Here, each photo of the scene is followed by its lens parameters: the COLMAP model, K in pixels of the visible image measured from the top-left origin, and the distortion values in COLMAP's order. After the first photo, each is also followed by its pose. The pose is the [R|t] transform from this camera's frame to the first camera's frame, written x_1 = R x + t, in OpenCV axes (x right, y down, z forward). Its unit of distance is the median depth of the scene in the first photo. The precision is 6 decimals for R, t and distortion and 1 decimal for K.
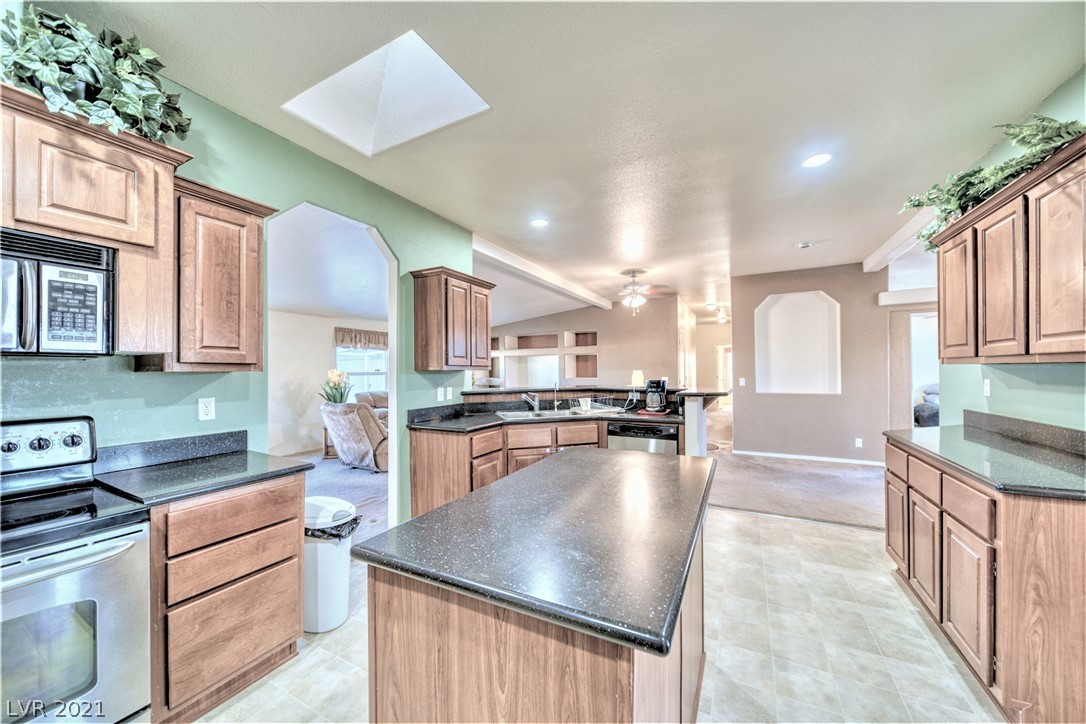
lens RADIAL K [[384.8, 0, 543.9], [0, 384.8, 367.6], [0, 0, 1]] dist [-0.000320, -0.001232]
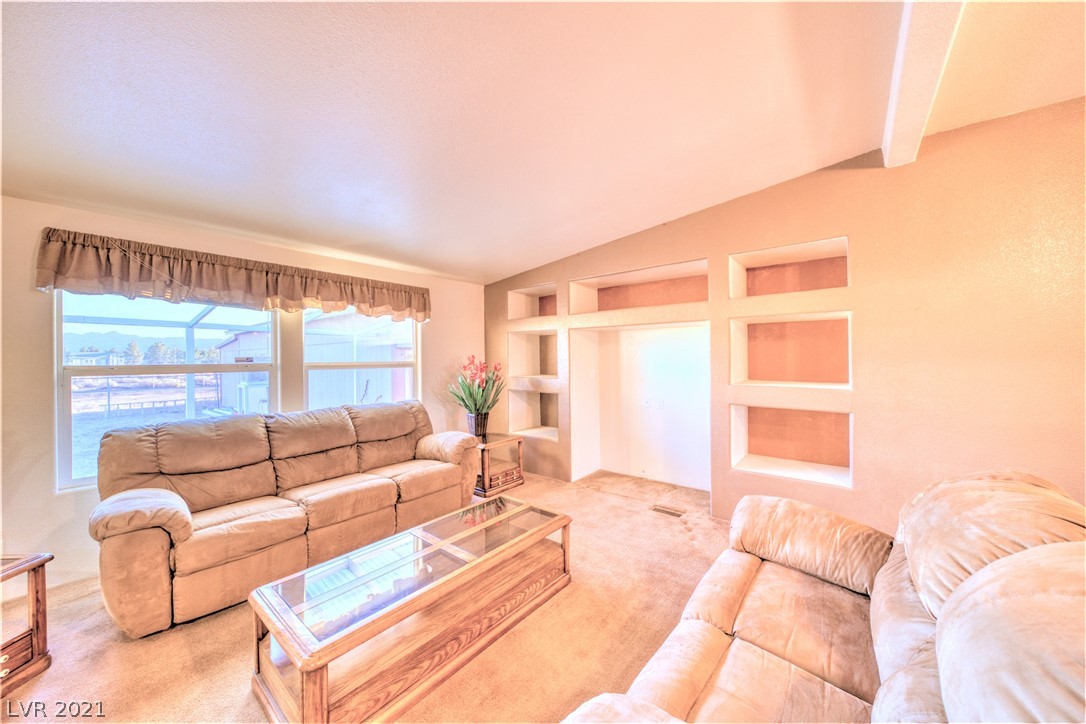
lens RADIAL K [[384.8, 0, 550.5], [0, 384.8, 358.3], [0, 0, 1]] dist [-0.000320, -0.001232]
pose [[0.983937, 0.004810, -0.178453, -0.120263], [-0.003271, 0.999955, 0.008919, 0.001617], [0.178487, -0.008192, 0.983908, 1.560660]]
